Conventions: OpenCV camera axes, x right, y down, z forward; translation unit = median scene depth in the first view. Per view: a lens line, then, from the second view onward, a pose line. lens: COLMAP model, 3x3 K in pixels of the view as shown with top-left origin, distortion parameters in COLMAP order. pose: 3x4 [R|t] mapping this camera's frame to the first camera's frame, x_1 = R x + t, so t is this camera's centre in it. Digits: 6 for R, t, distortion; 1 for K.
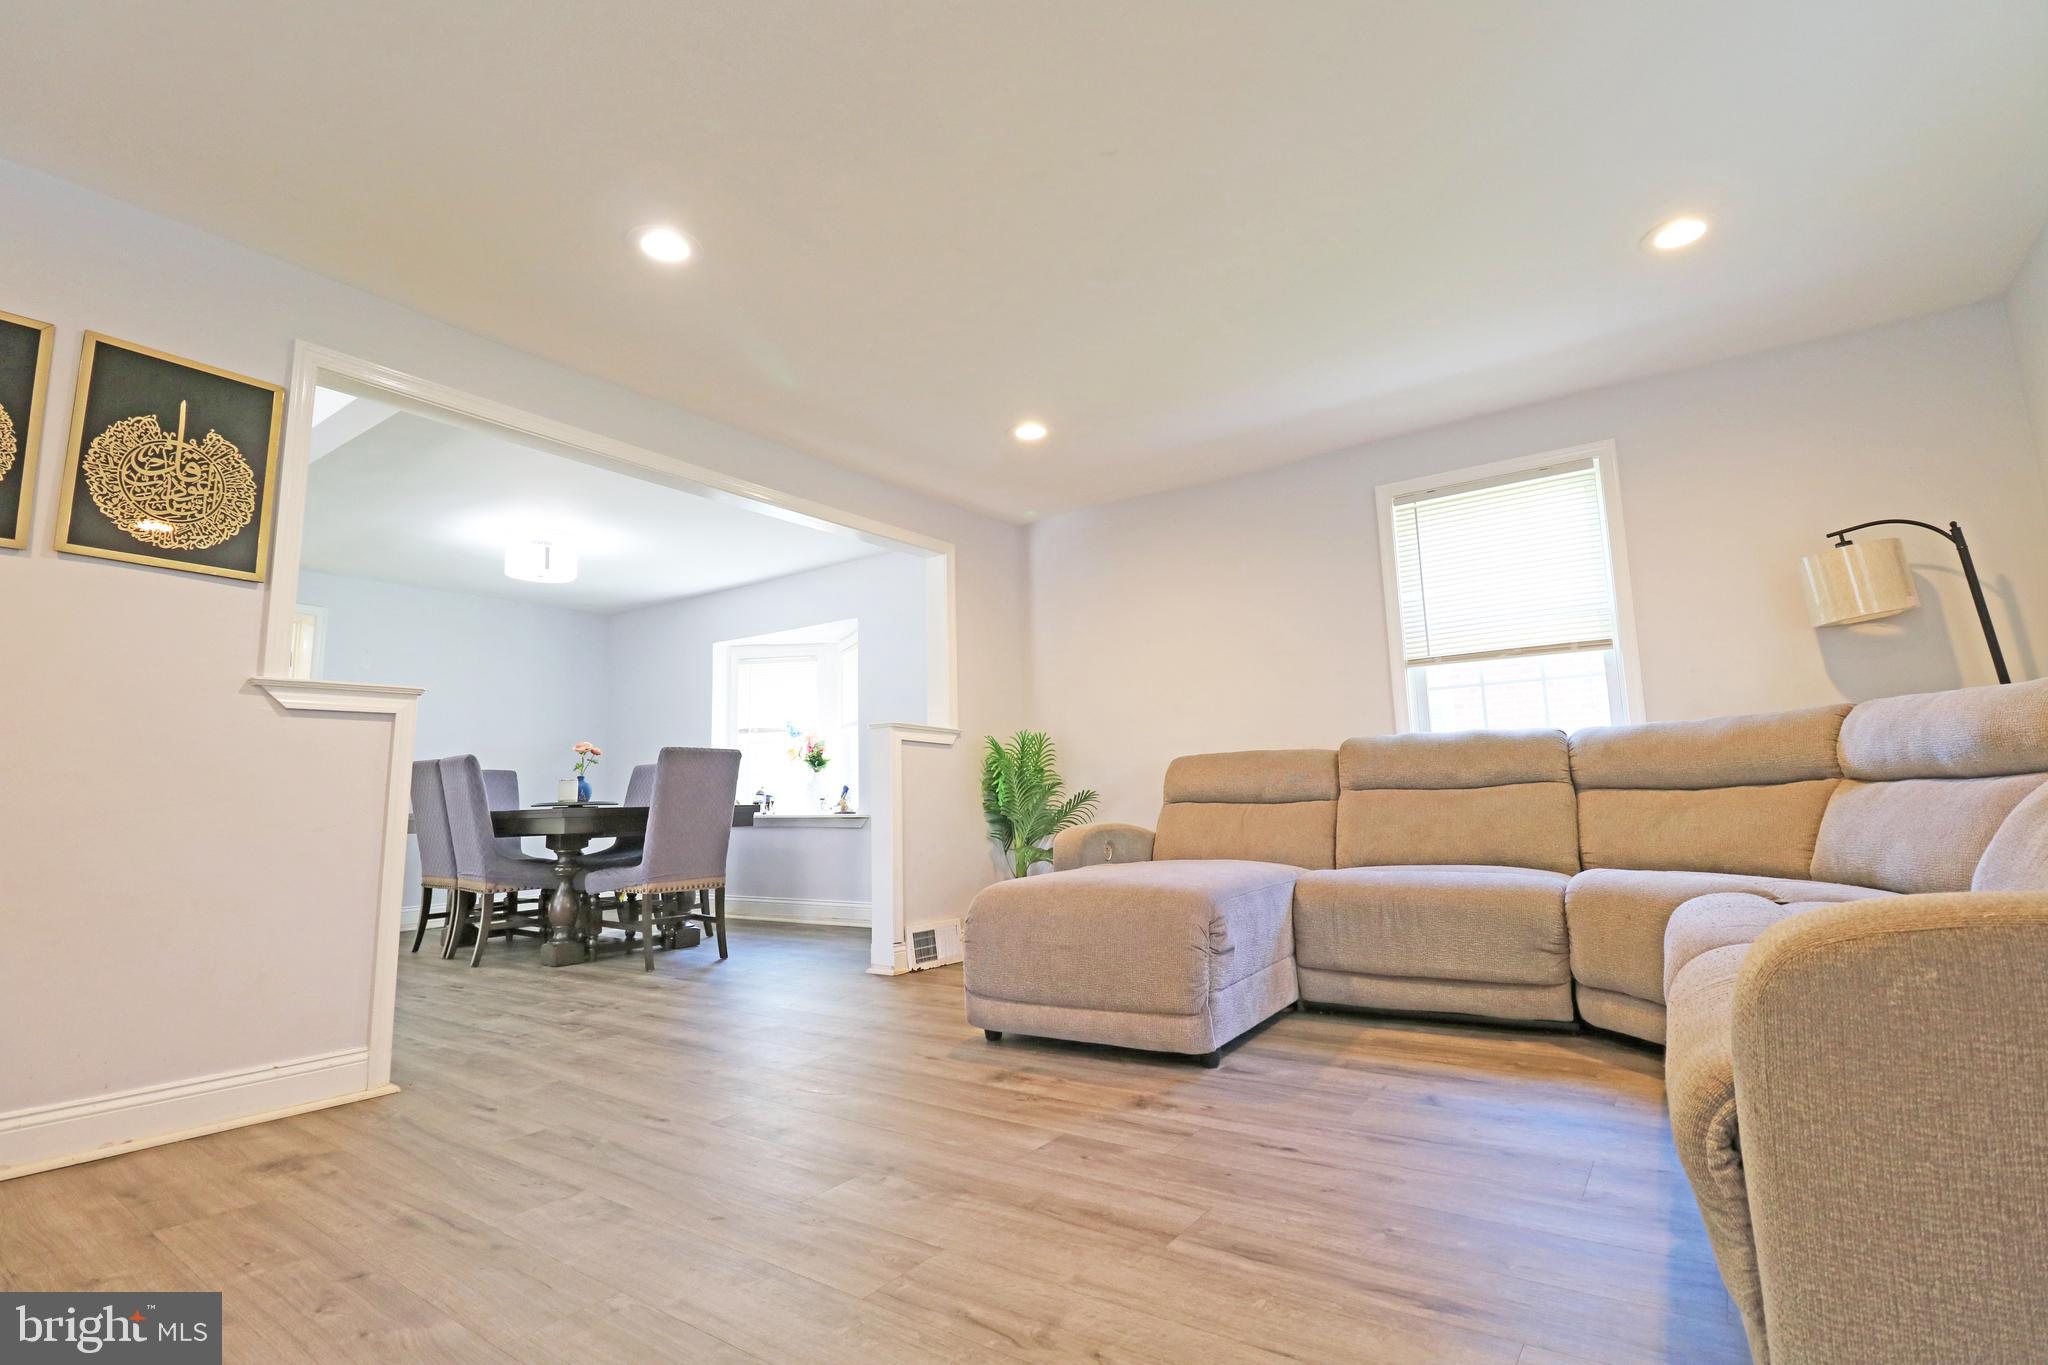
lens RADIAL K [[949.0, 0, 1034.1], [0, 949.0, 669.6], [0, 0, 1]] dist [-0.001595, -0.012583]
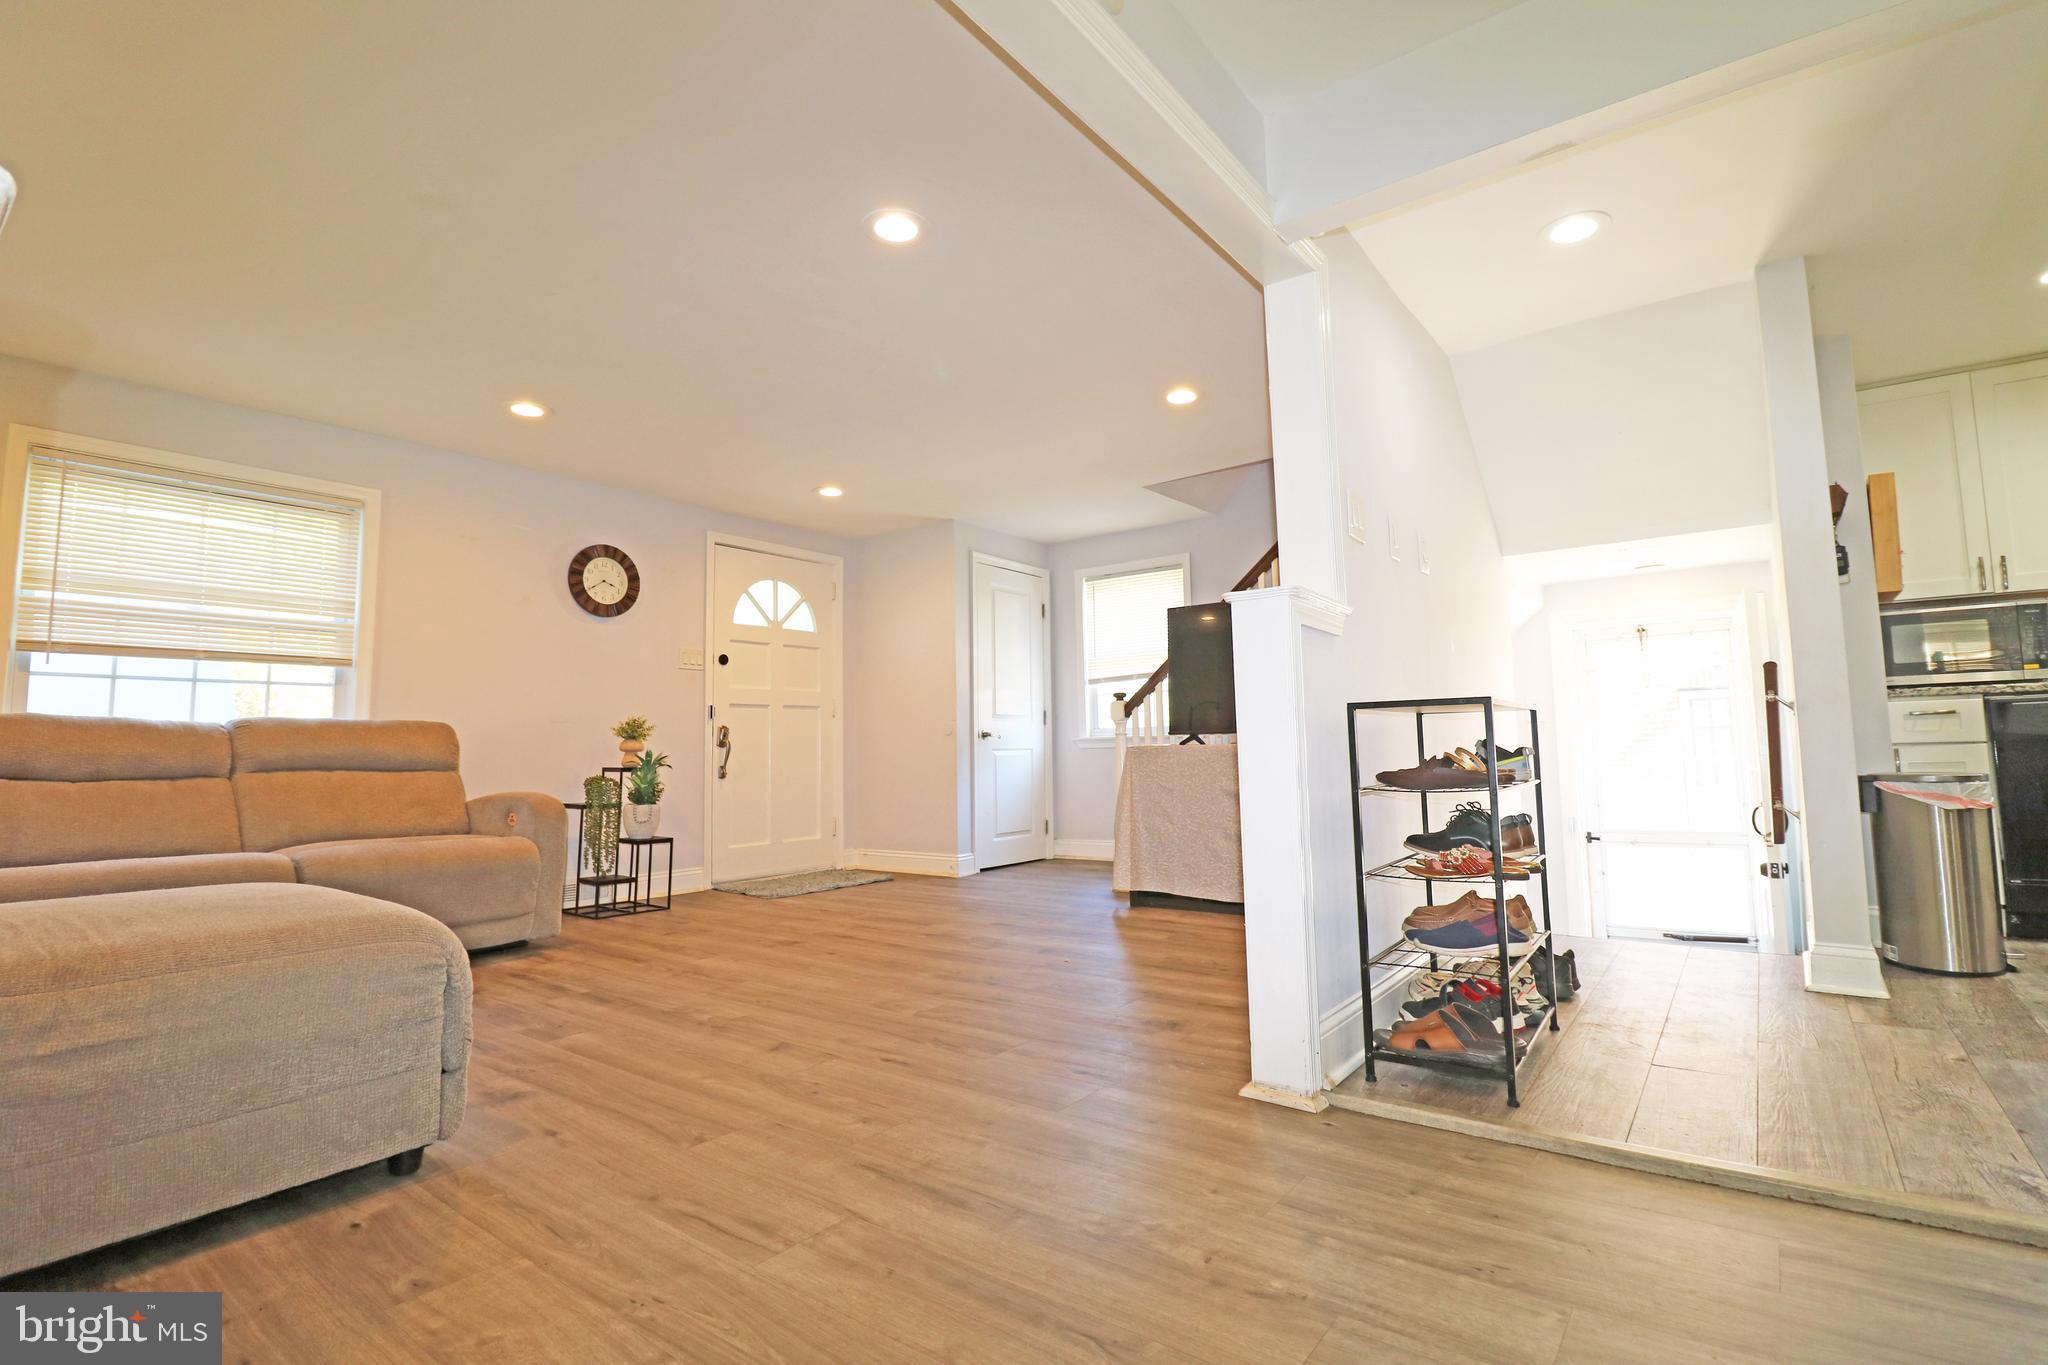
lens RADIAL K [[951.4, 0, 1035.0], [0, 951.4, 663.5], [0, 0, 1]] dist [-0.000705, -0.012364]
pose [[-0.998514, 0.048313, 0.025196, -0.491327], [0.041291, 0.972632, -0.228652, 0.244684], [-0.035553, -0.227272, -0.973182, 1.721562]]
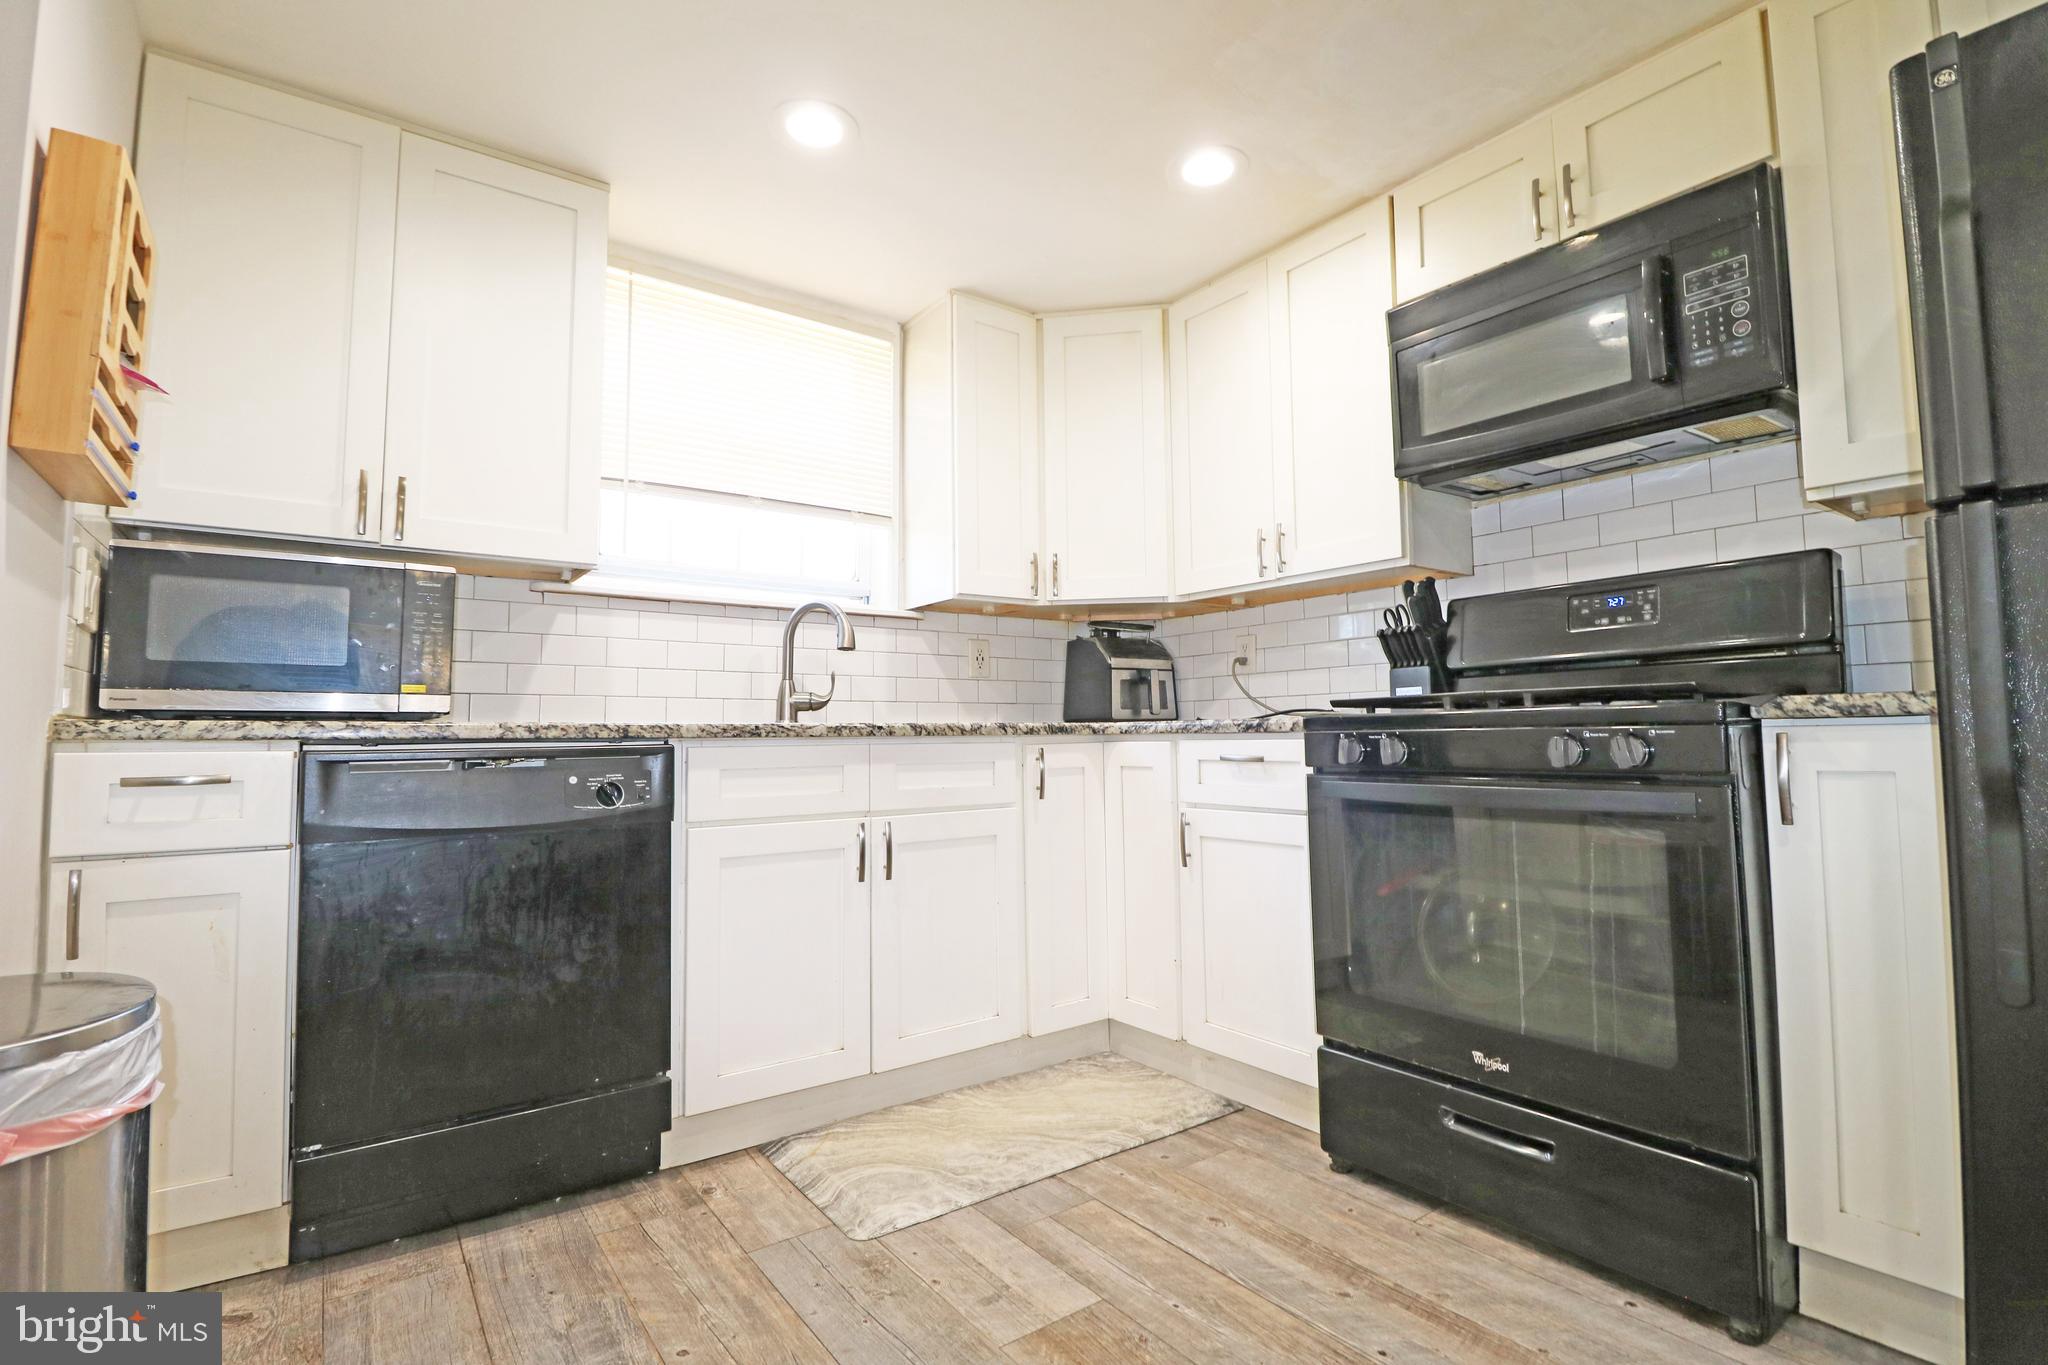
lens RADIAL K [[946.5, 0, 1032.1], [0, 946.5, 673.7], [0, 0, 1]] dist [0.000183, -0.013659]
pose [[-0.313049, -0.034196, -0.949121, -1.297904], [0.144964, 0.985921, -0.083335, 0.125094], [0.938608, -0.163676, -0.303684, 1.063837]]
